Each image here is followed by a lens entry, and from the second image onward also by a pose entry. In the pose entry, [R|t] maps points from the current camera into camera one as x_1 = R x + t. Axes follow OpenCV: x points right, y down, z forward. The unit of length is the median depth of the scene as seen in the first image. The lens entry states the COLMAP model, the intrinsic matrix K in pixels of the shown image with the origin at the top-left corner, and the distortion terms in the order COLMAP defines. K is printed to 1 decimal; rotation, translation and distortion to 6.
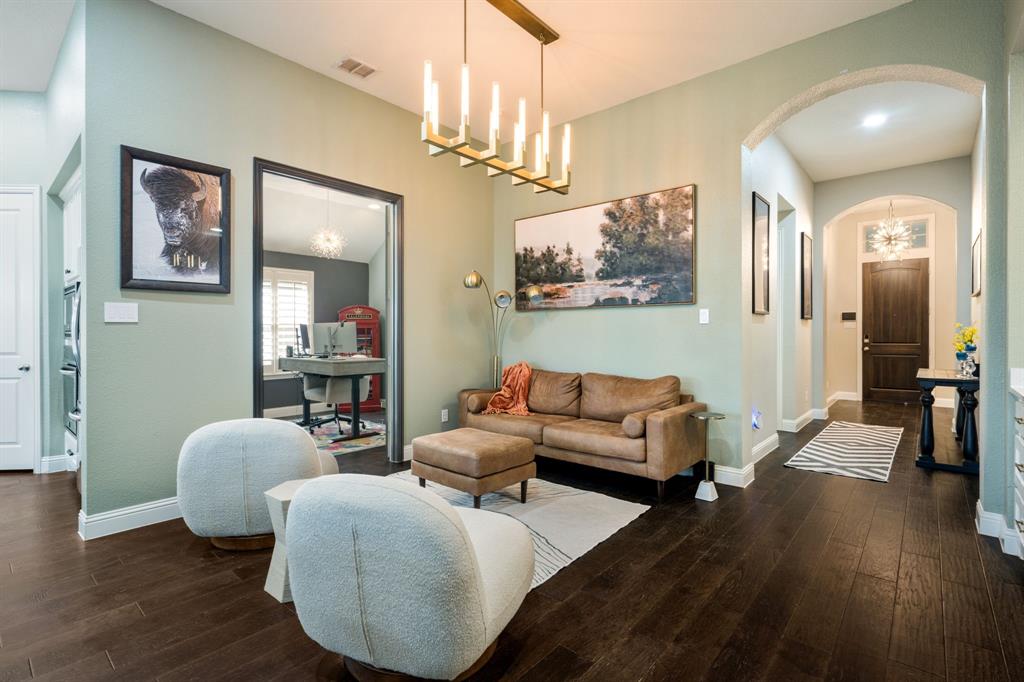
lens RADIAL K [[478.8, 0, 512.0], [0, 478.8, 341.0], [0, 0, 1]] dist [-0.000814, 0.000628]
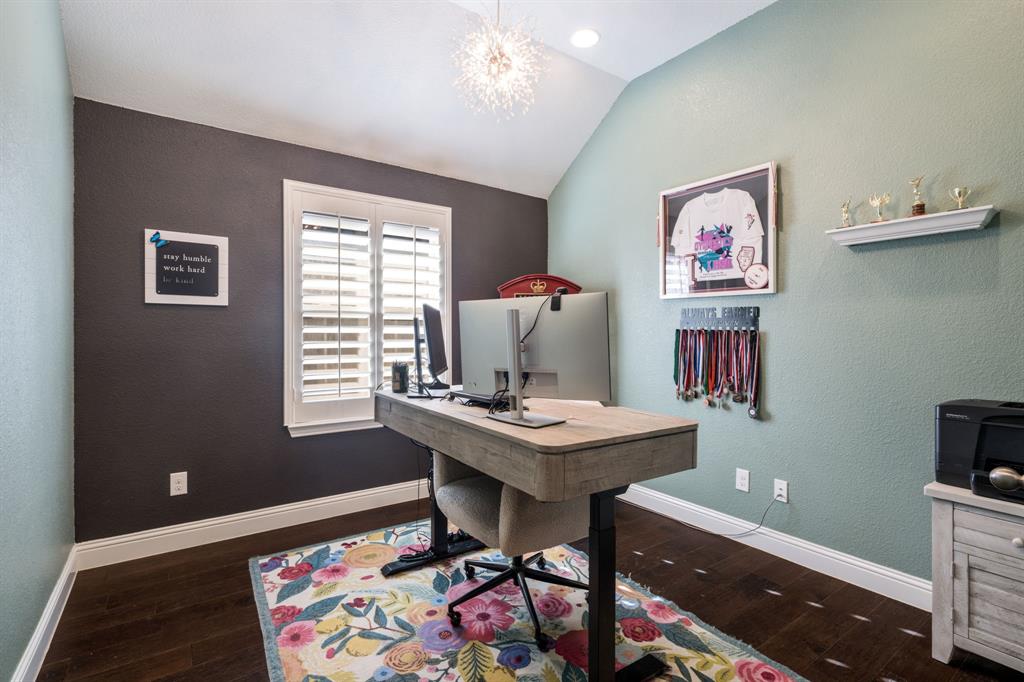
lens RADIAL K [[478.8, 0, 512.0], [0, 478.8, 341.0], [0, 0, 1]] dist [-0.000814, 0.000628]
pose [[0.969076, 0.003682, -0.246737, -0.273579], [-0.000810, 0.999931, 0.011739, -0.012741], [0.246763, -0.011176, 0.969011, 0.632784]]
